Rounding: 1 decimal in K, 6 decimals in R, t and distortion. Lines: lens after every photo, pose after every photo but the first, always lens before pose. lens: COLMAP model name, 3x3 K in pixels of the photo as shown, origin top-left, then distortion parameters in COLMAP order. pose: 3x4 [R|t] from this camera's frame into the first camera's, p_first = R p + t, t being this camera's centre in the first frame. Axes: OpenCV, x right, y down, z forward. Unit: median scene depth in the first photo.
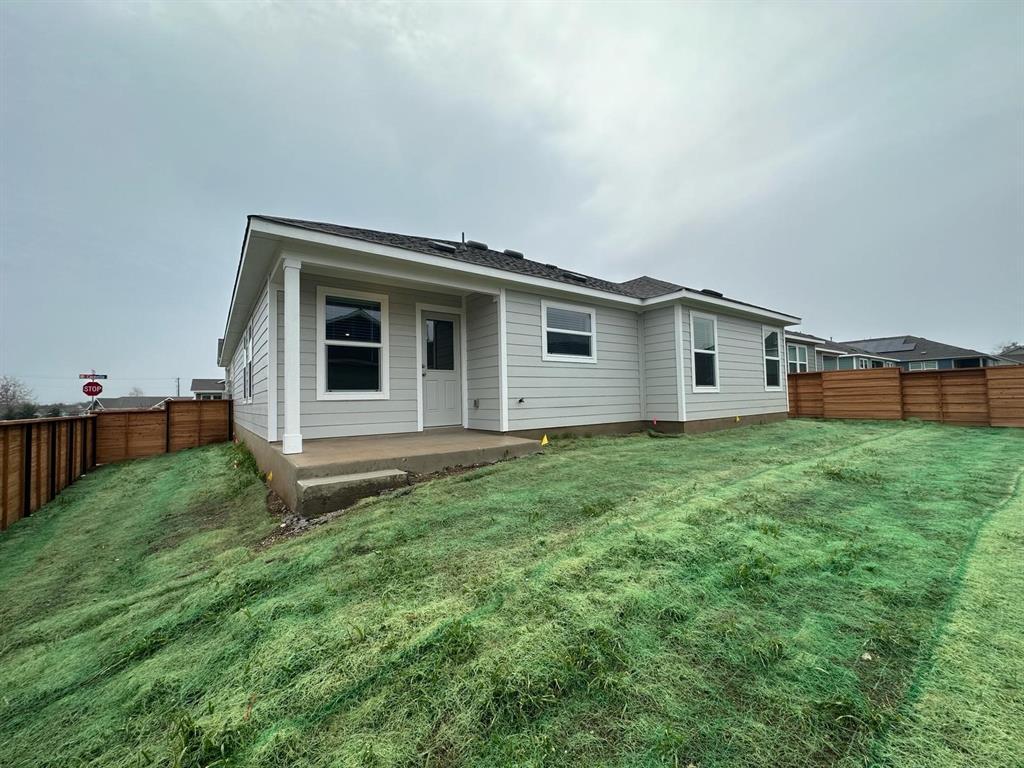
lens RADIAL K [[410.0, 0, 512.0], [0, 410.0, 384.0], [0, 0, 1]] dist [0.000482, -0.000053]
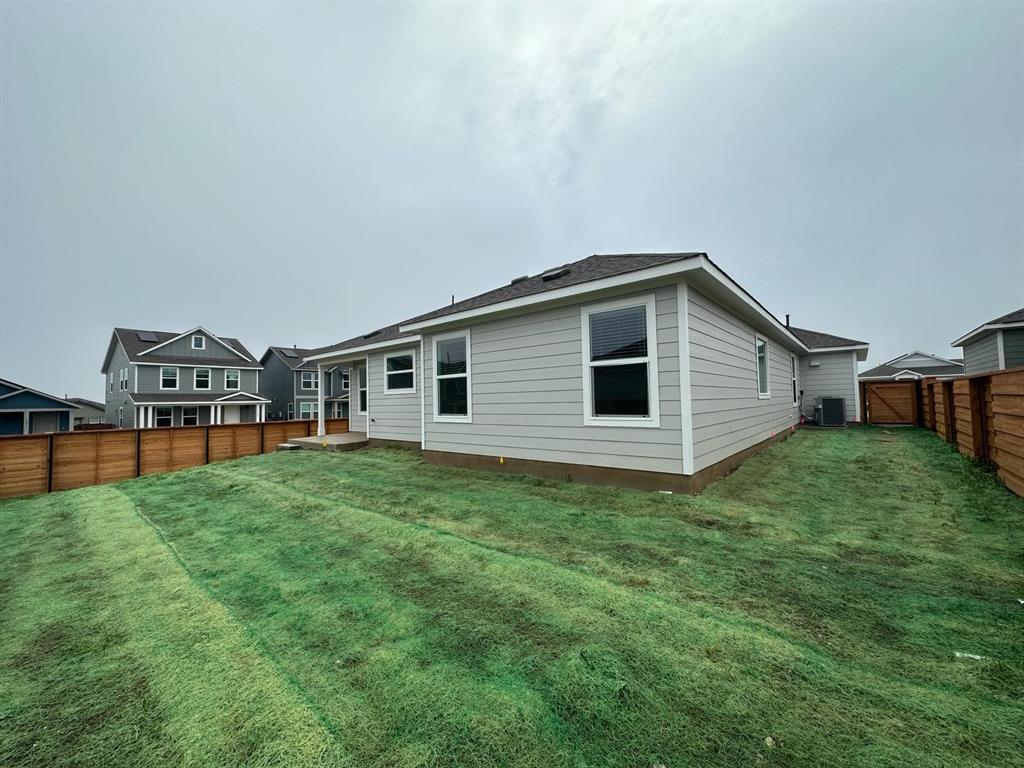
lens RADIAL K [[410.0, 0, 512.0], [0, 410.0, 384.0], [0, 0, 1]] dist [0.000482, -0.000053]
pose [[0.229222, -0.030296, -0.972902, 1.338734], [0.036656, 0.999075, -0.022475, -0.035622], [0.972684, -0.030511, 0.230121, 0.902426]]
